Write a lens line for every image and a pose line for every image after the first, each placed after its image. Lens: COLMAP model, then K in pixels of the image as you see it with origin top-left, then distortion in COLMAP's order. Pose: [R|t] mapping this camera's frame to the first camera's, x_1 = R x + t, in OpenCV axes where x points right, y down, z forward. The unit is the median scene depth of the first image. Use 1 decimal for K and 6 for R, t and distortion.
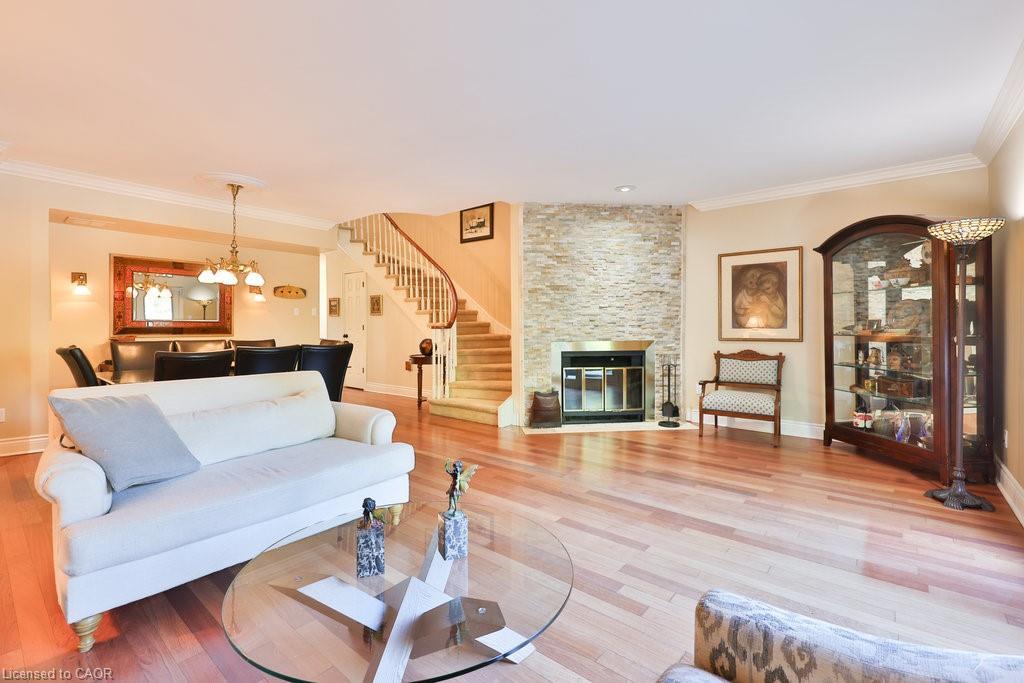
lens RADIAL K [[451.1, 0, 505.8], [0, 451.1, 326.7], [0, 0, 1]] dist [-0.001479, -0.000138]
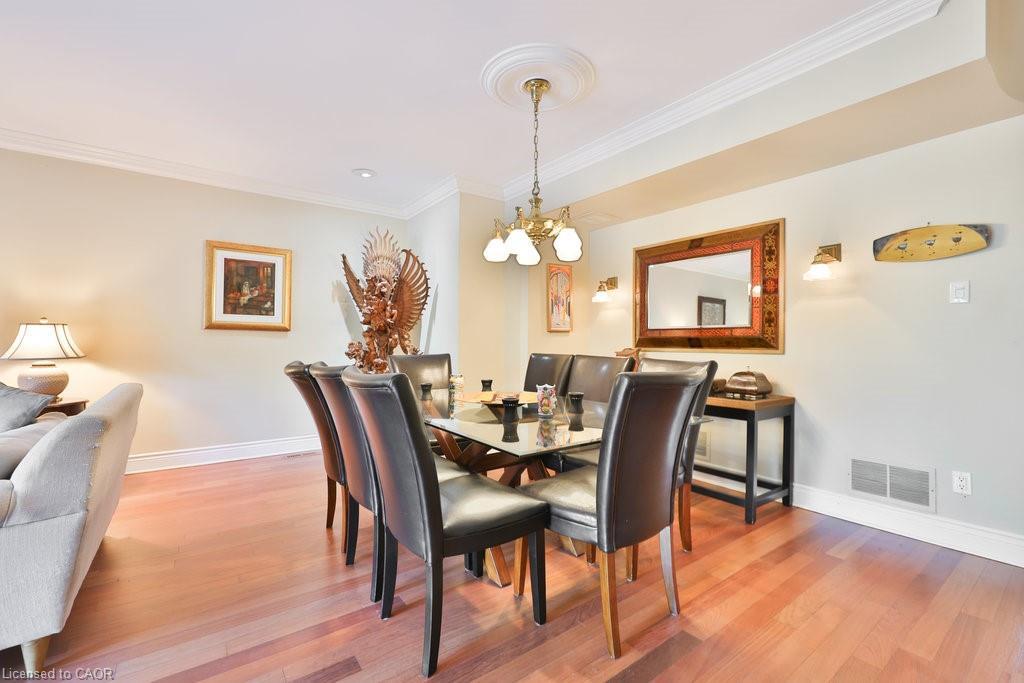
lens RADIAL K [[438.6, 0, 514.1], [0, 438.6, 338.3], [0, 0, 1]] dist [-0.020584, 0.000180]
pose [[-0.236196, -0.021028, -0.971478, -0.050570], [-0.008430, 0.999773, -0.019591, 0.018179], [0.971669, 0.003562, -0.236320, 0.946566]]
